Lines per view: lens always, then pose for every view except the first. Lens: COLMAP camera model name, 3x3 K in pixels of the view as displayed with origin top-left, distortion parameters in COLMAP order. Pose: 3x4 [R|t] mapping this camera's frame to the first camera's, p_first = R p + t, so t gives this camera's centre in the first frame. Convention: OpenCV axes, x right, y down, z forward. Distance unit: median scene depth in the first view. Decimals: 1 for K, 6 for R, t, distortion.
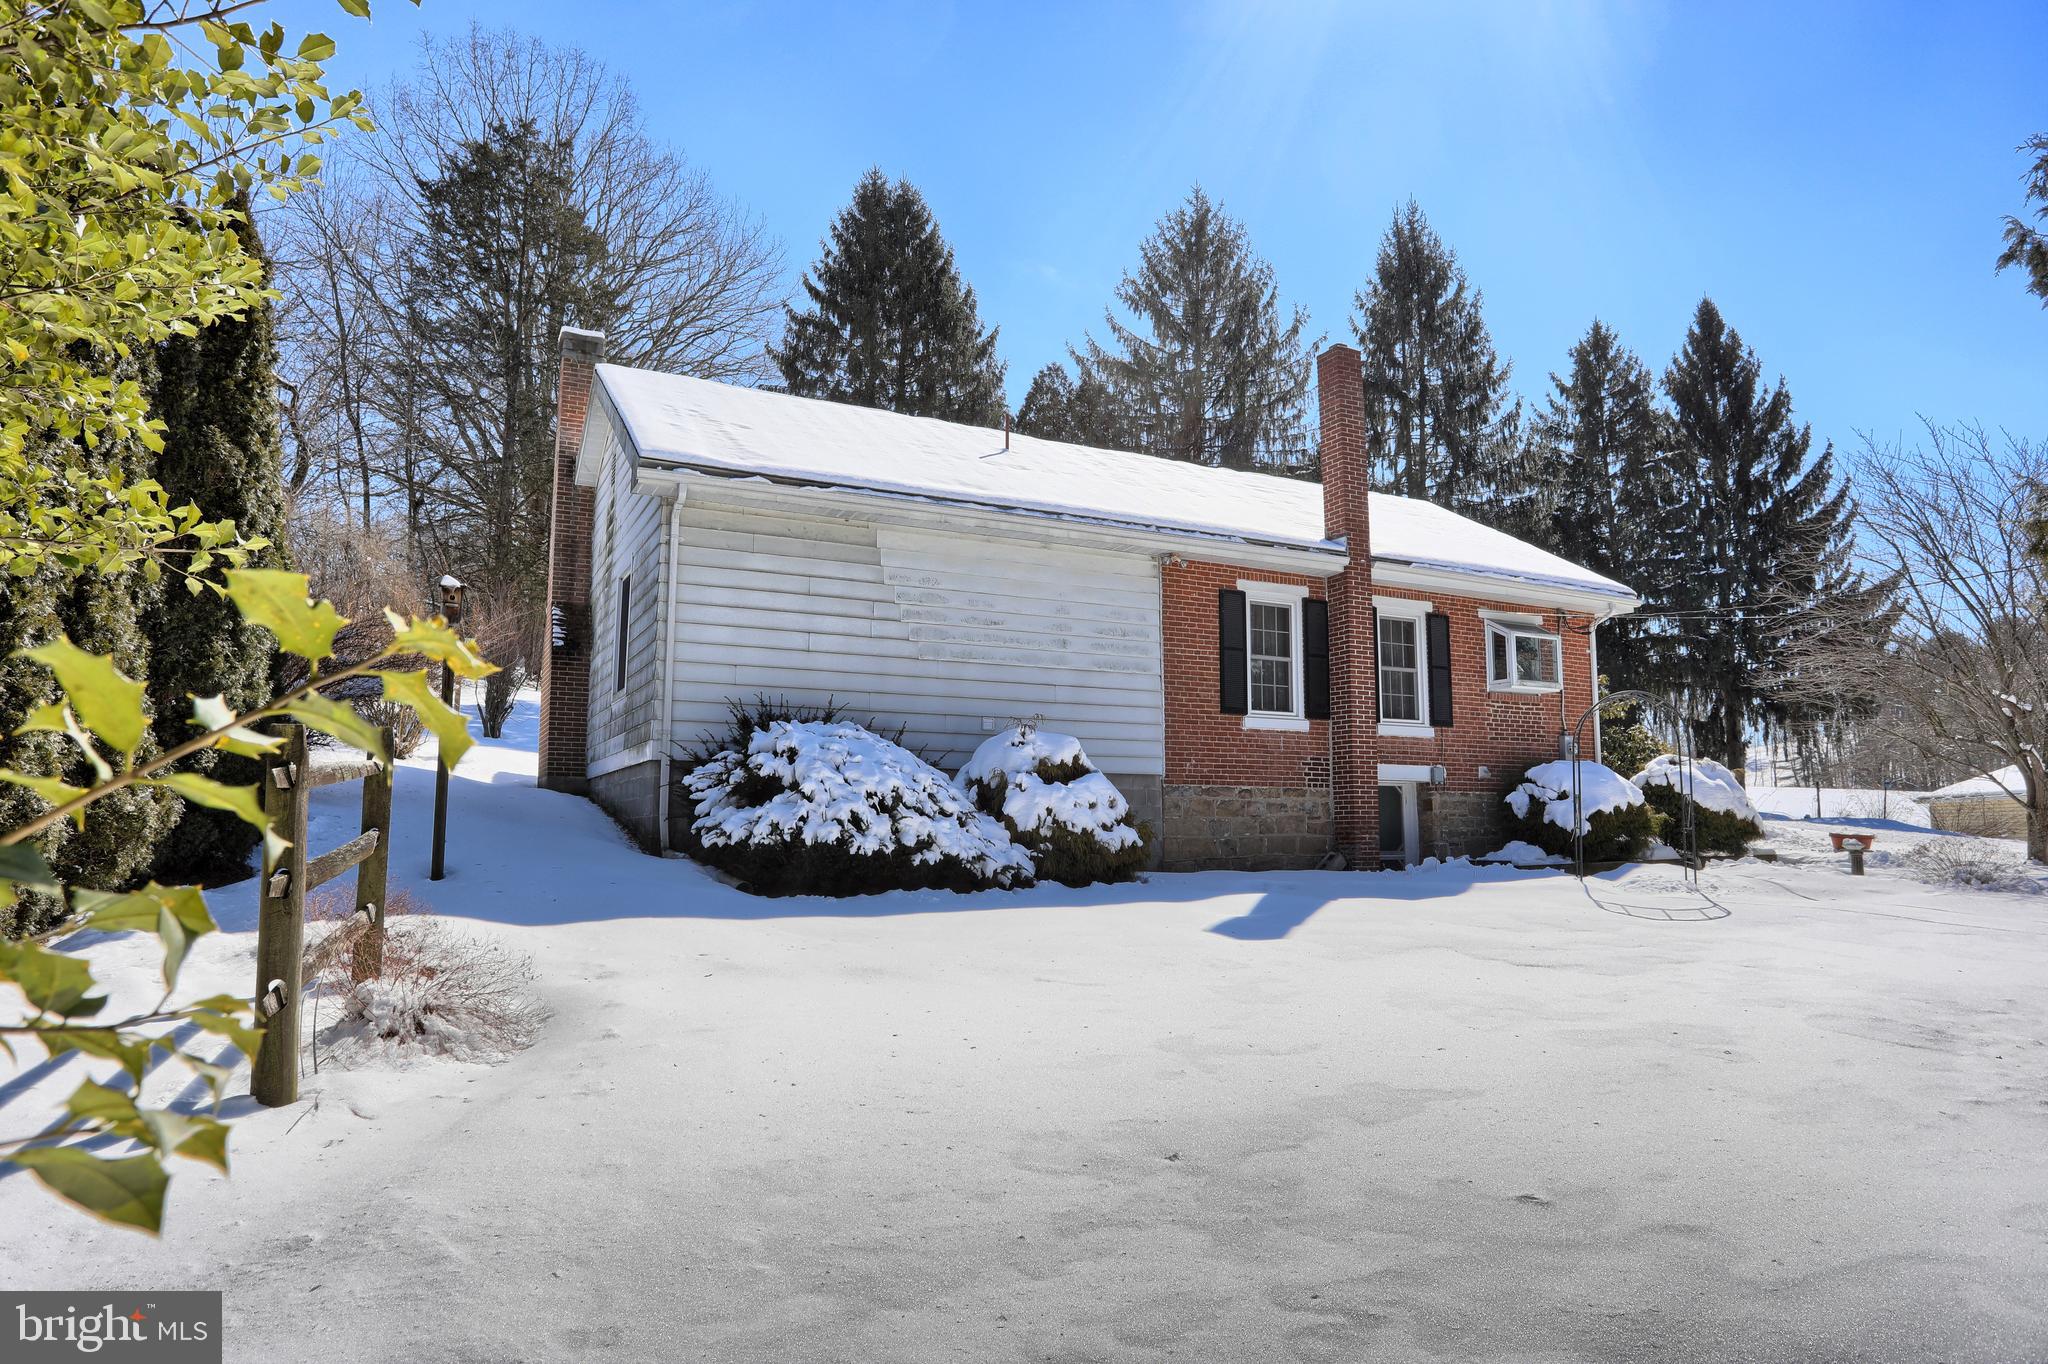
lens RADIAL K [[1268.6, 0, 1024.0], [0, 1268.6, 682.0], [0, 0, 1]] dist [0.053166, 0.000620]
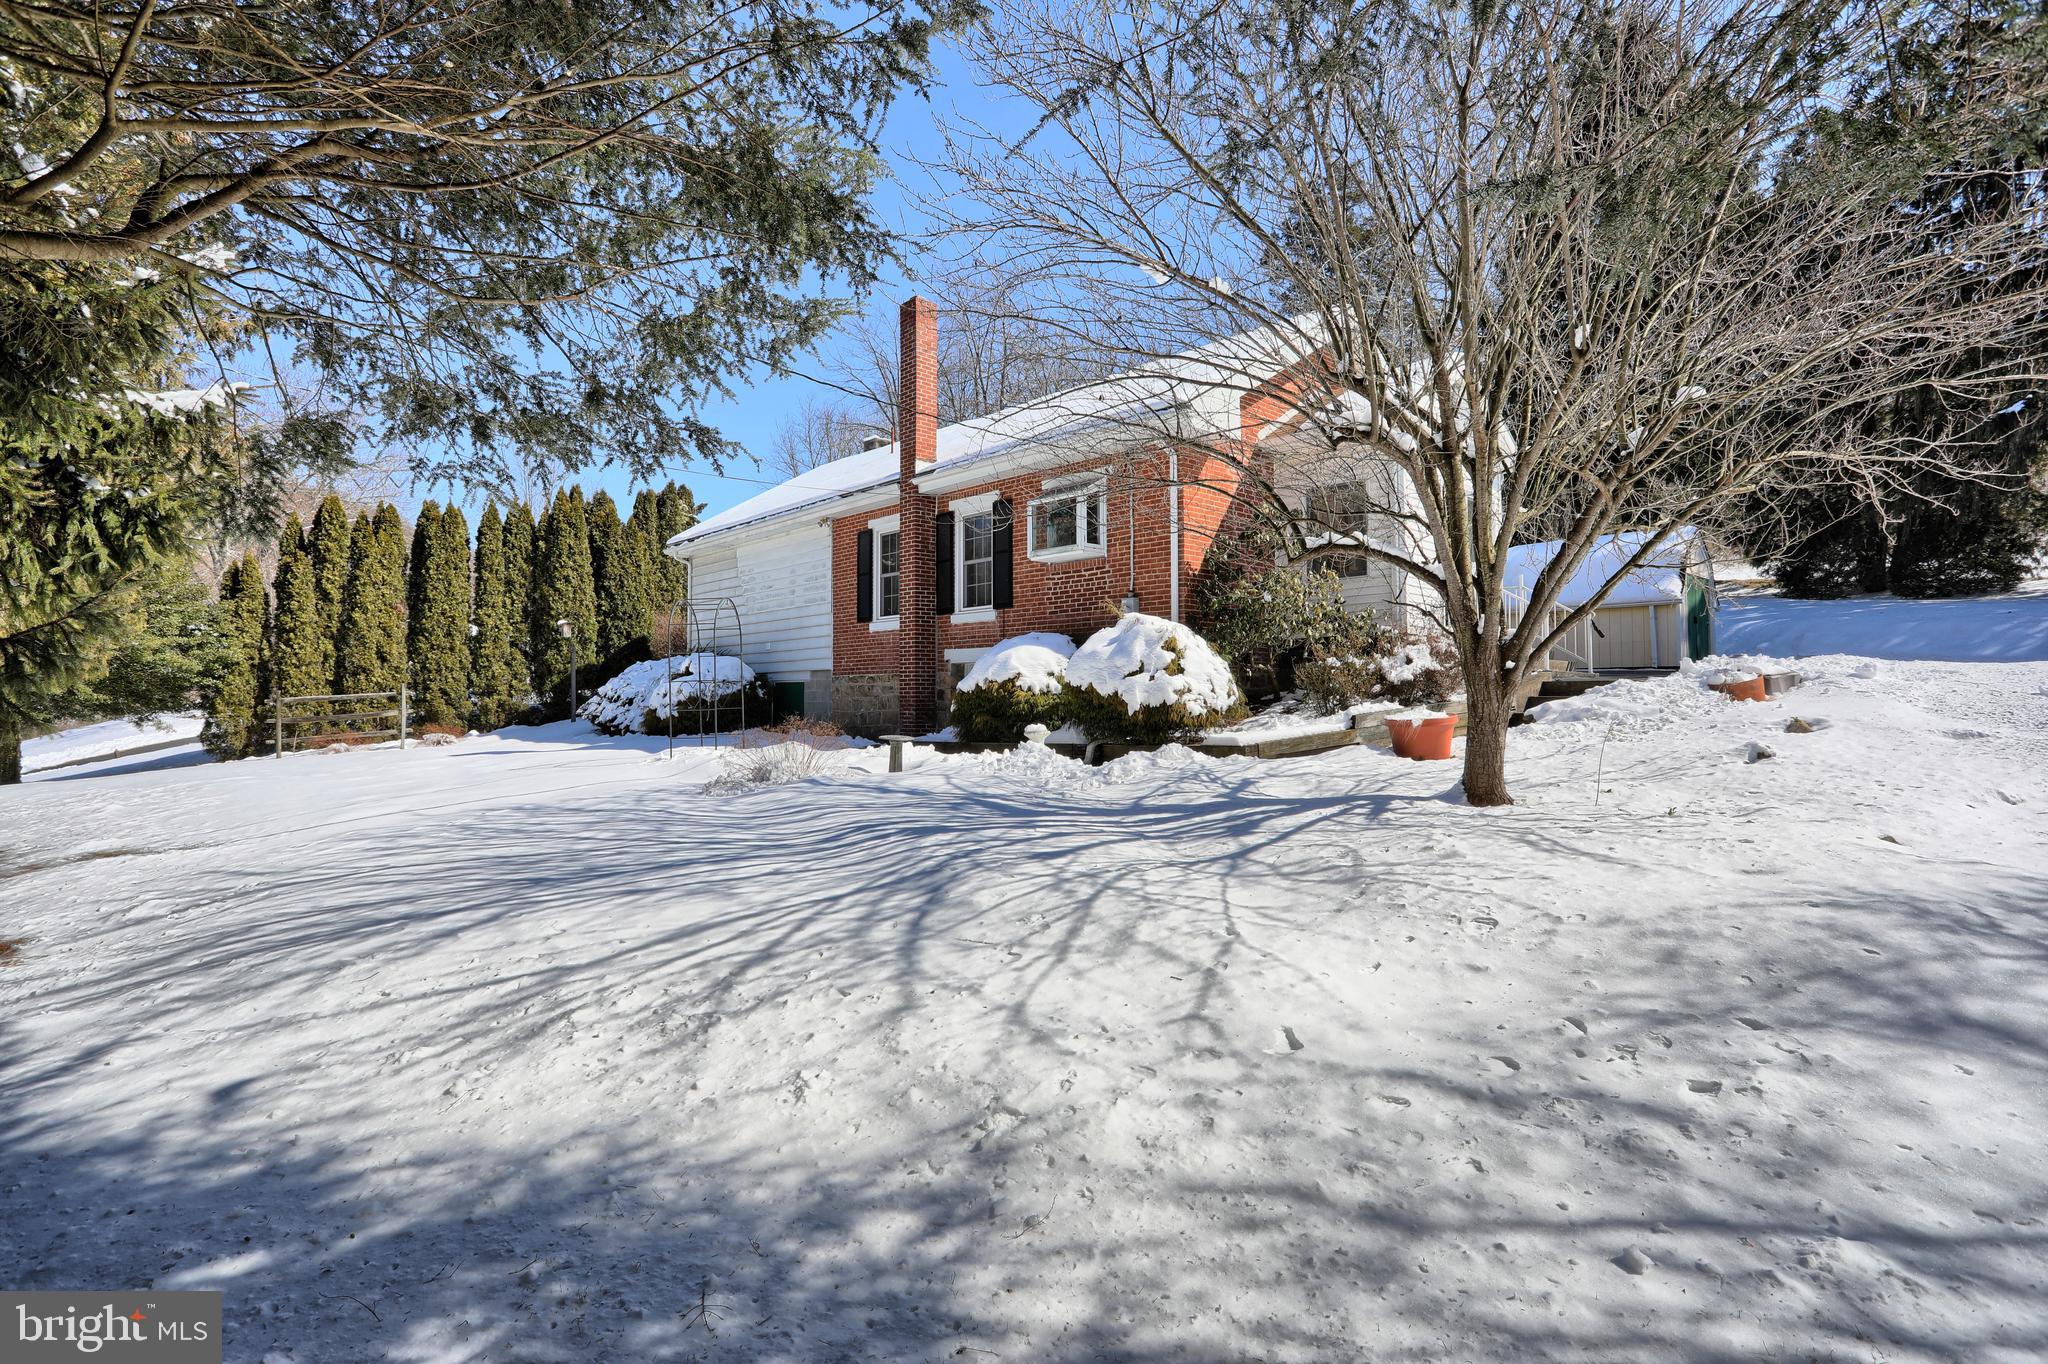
lens RADIAL K [[964.8, 0, 1024.0], [0, 964.8, 682.0], [0, 0, 1]] dist [-0.001629, -0.000066]
pose [[0.255869, -0.007225, -0.966684, 1.207290], [0.134402, 0.990526, 0.028172, 0.082384], [0.957323, -0.137132, 0.254416, 0.880668]]
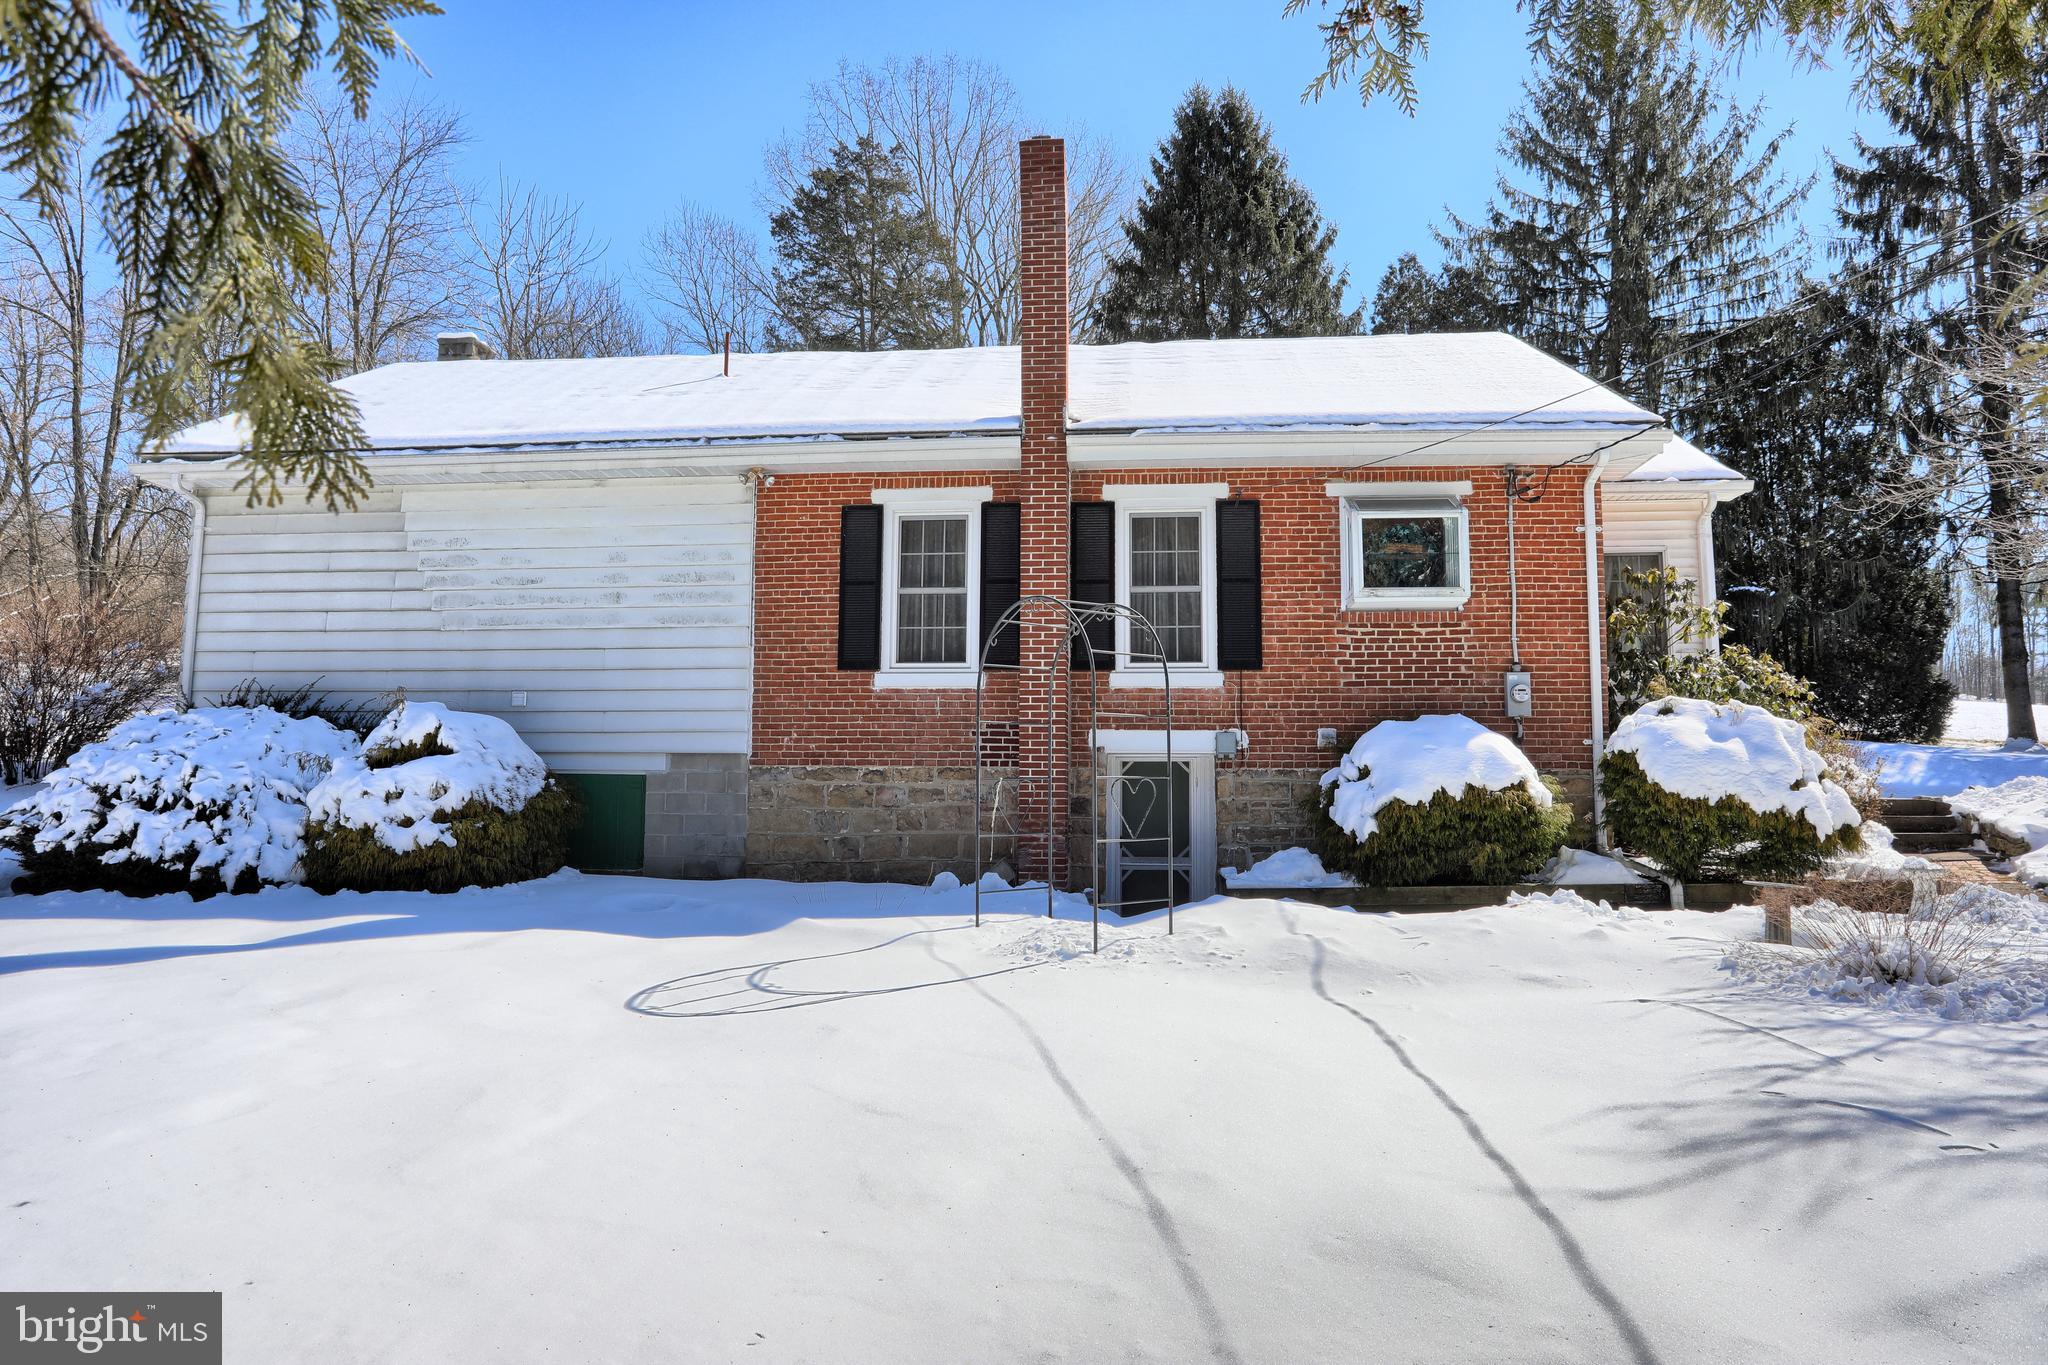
lens RADIAL K [[1253.4, 0, 1024.0], [0, 1253.4, 682.5], [0, 0, 1]] dist [-0.002727, 0.001465]
pose [[0.818101, -0.048241, -0.573047, 0.661448], [0.060013, 0.998196, 0.001646, 0.036583], [0.571934, -0.035737, 0.819521, 0.444494]]
